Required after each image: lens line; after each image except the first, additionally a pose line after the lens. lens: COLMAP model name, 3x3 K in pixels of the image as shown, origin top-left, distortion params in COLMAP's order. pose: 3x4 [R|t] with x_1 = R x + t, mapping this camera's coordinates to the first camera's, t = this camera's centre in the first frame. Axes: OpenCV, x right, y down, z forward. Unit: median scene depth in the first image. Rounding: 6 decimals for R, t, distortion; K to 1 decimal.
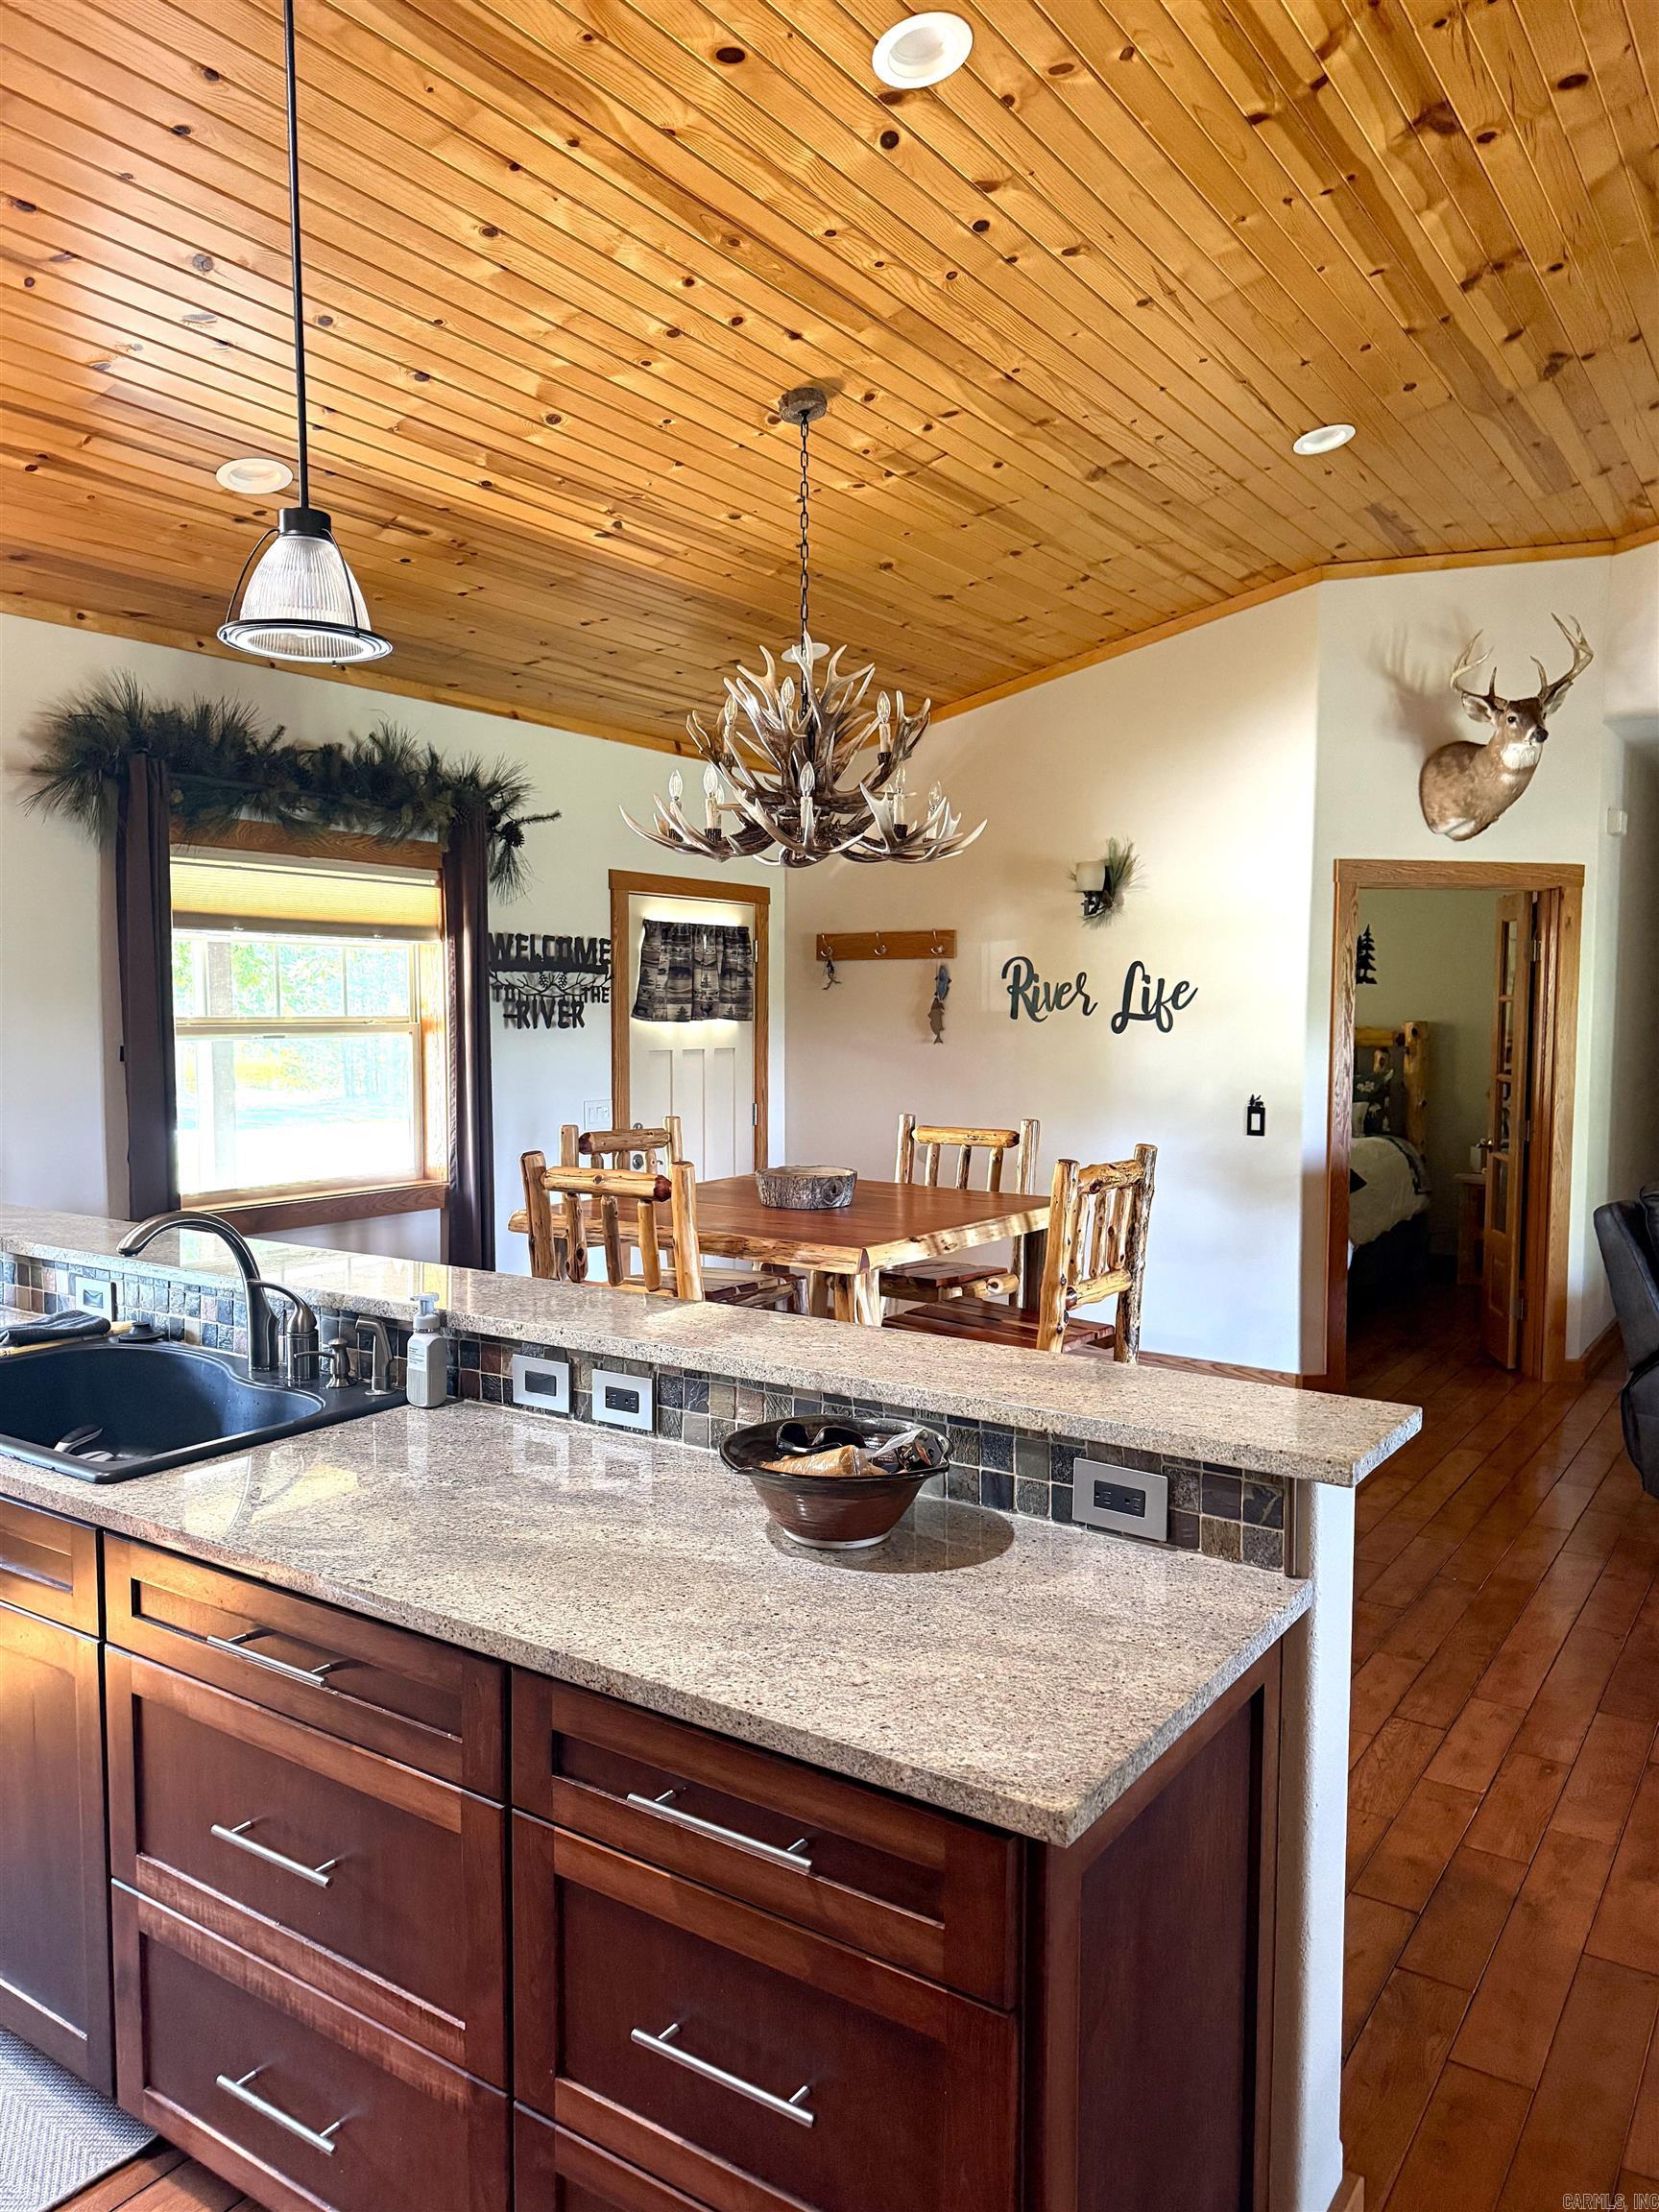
lens RADIAL K [[1567.2, 0, 829.5], [0, 1567.2, 1106.0], [0, 0, 1]] dist [0.008323, 0.002784]
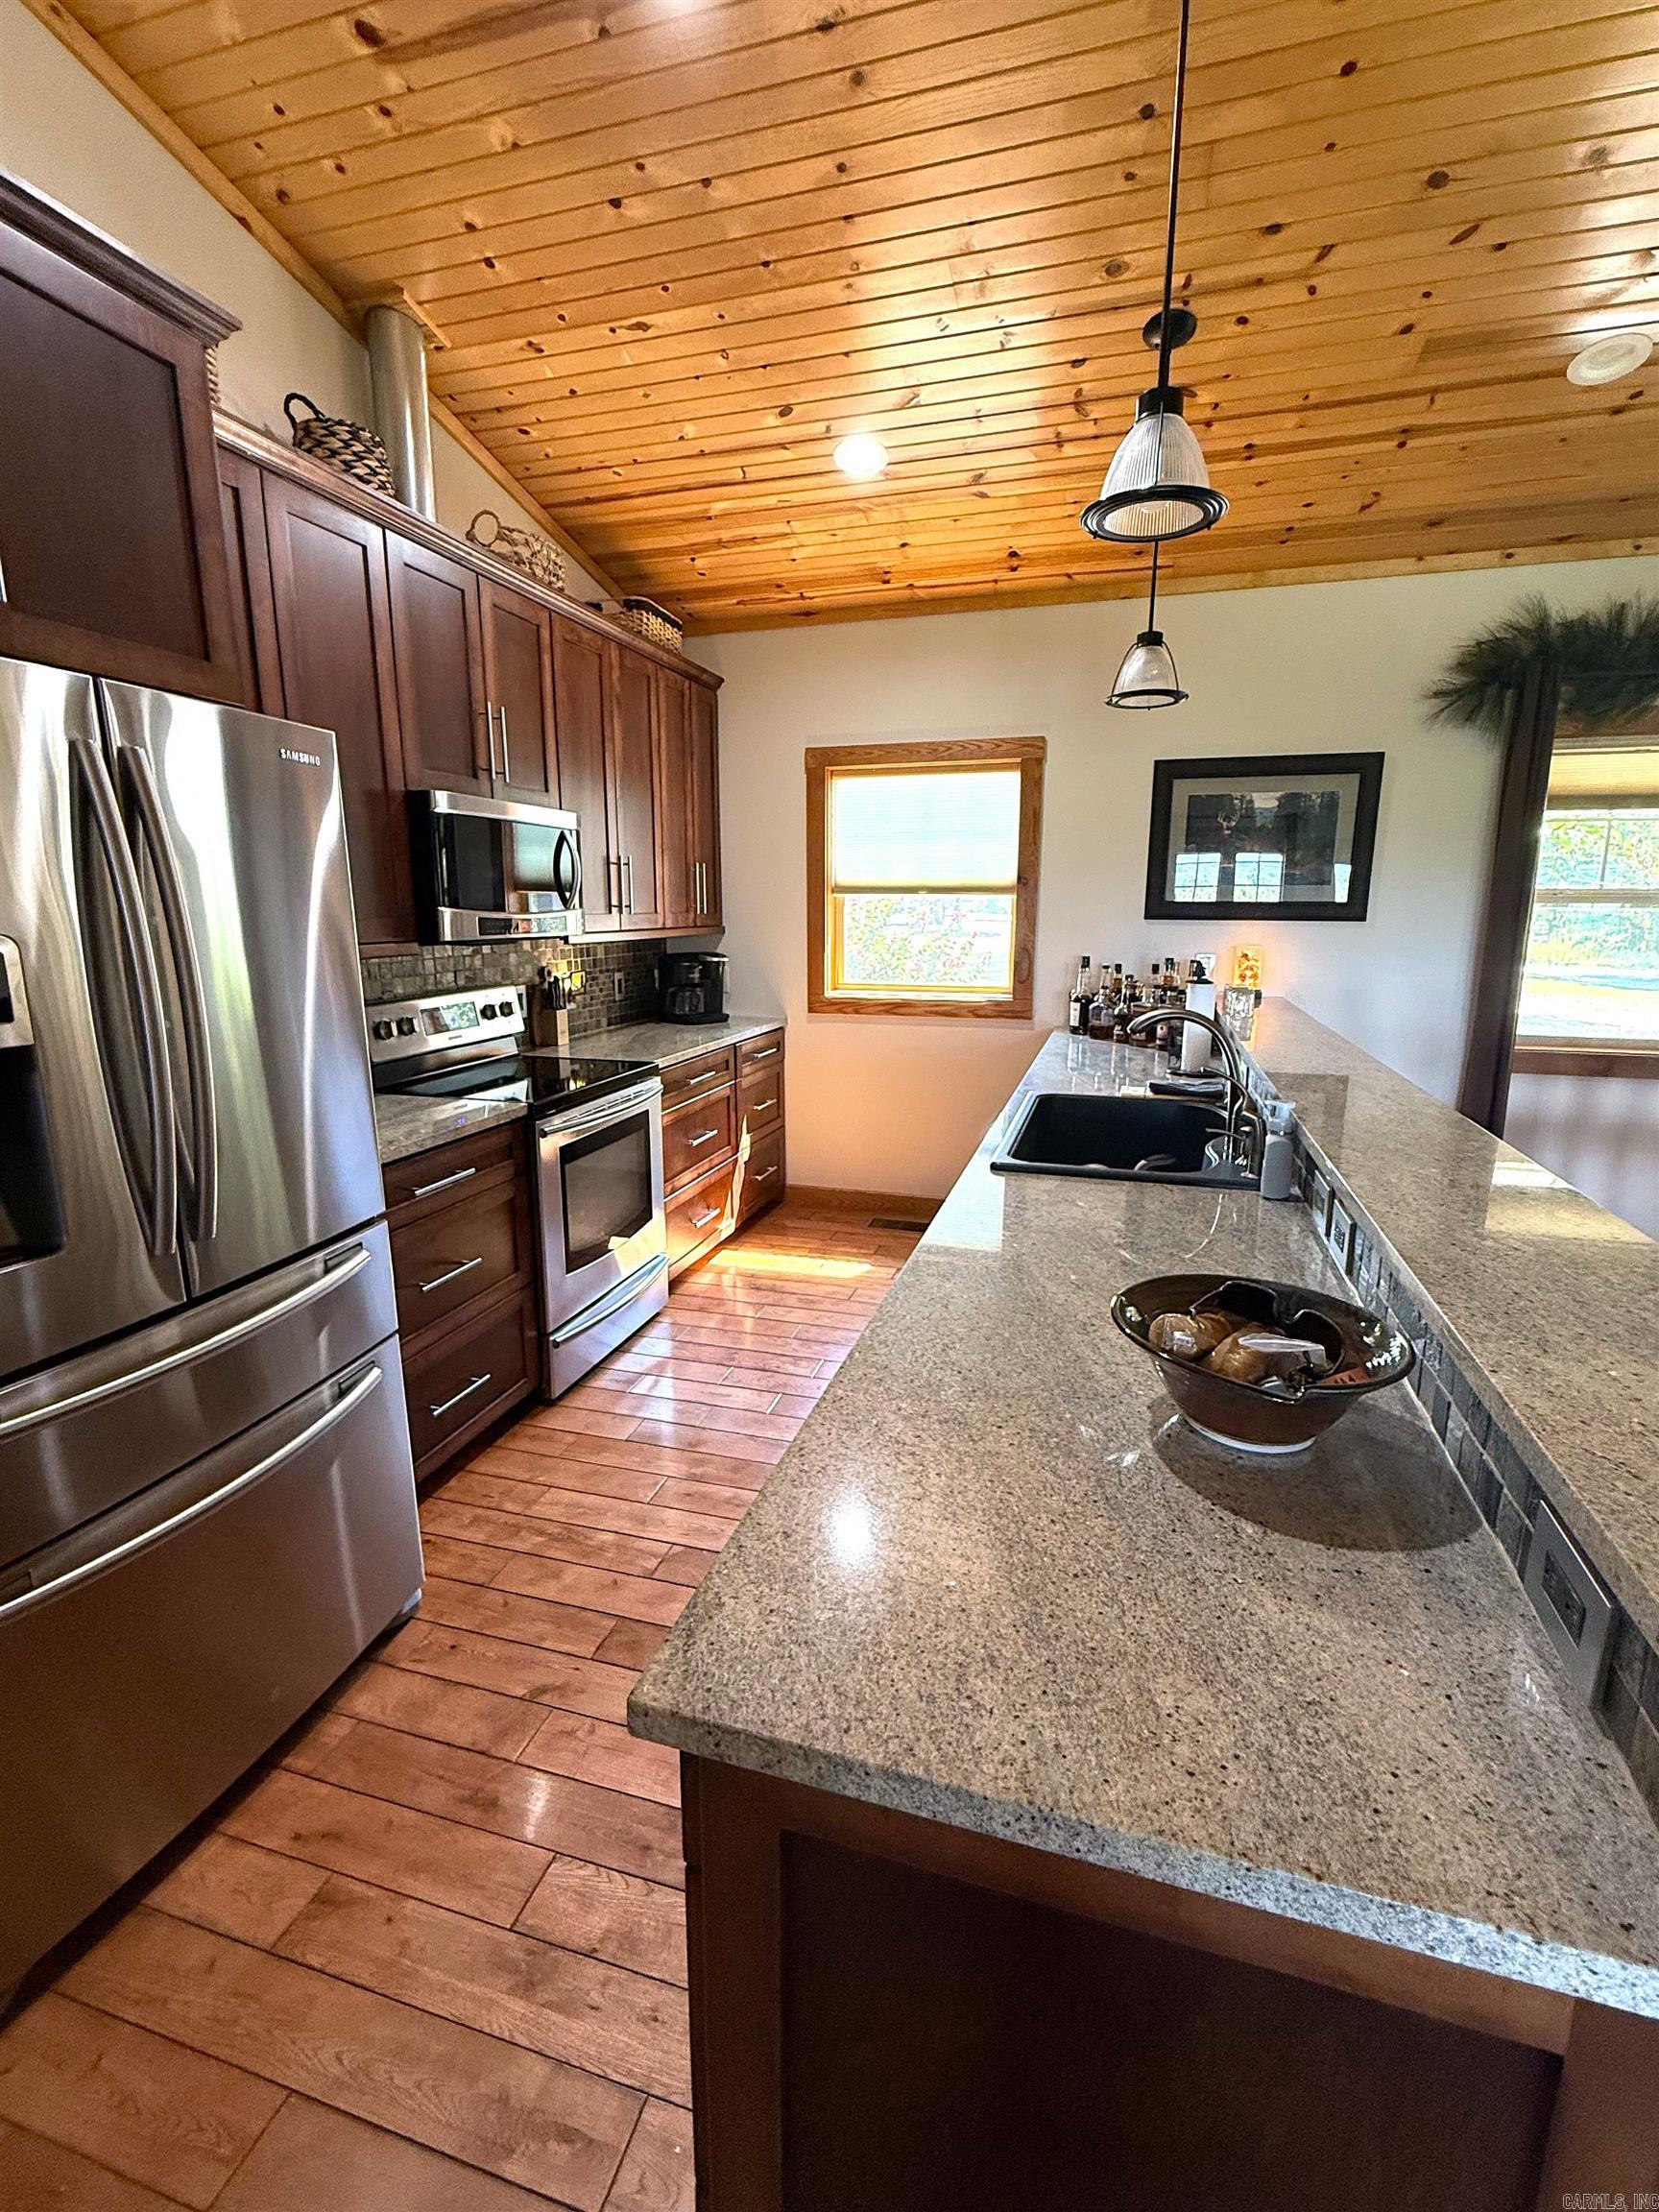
lens RADIAL K [[981.8, 0, 829.5], [0, 981.8, 1106.0], [0, 0, 1]] dist [-0.000998, -0.000271]
pose [[0.299254, 0.194172, -0.934208, 0.426950], [-0.065259, 0.980948, 0.182982, 0.018667], [0.951939, 0.006207, 0.306224, 0.642716]]
